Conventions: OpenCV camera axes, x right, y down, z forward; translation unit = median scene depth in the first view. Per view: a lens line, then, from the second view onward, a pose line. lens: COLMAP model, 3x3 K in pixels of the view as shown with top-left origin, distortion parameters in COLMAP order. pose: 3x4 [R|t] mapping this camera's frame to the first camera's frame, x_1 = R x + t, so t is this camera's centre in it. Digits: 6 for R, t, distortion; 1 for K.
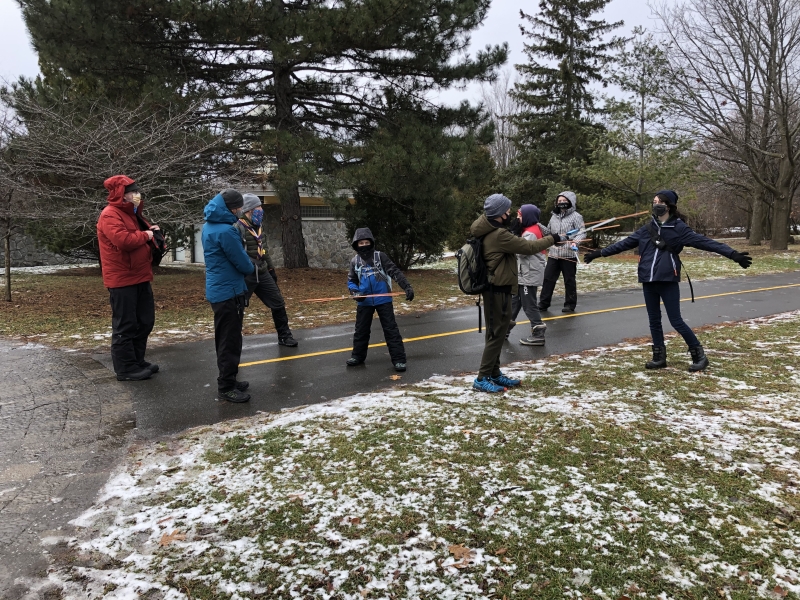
lens RADIAL K [[638.3, 0, 400.6], [0, 638.3, 306.7], [0, 0, 1]] dist [0.009711, 0.007970]
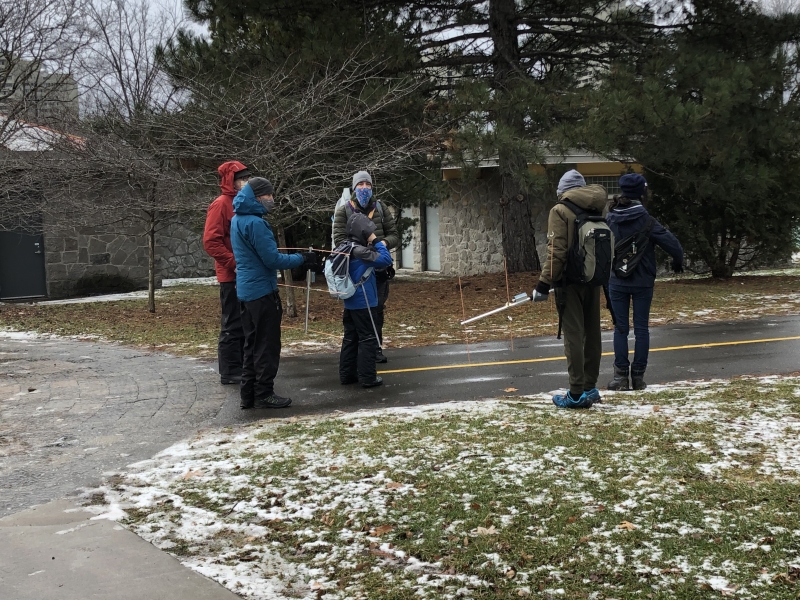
lens RADIAL K [[1197.1, 0, 399.6], [0, 1197.1, 297.7], [0, 0, 1]] dist [0.161538, 0.000000]
pose [[0.924322, 0.001744, -0.381611, 0.442163], [-0.021835, 0.998593, -0.048324, 0.068624], [0.380989, 0.053000, 0.923059, -0.490055]]
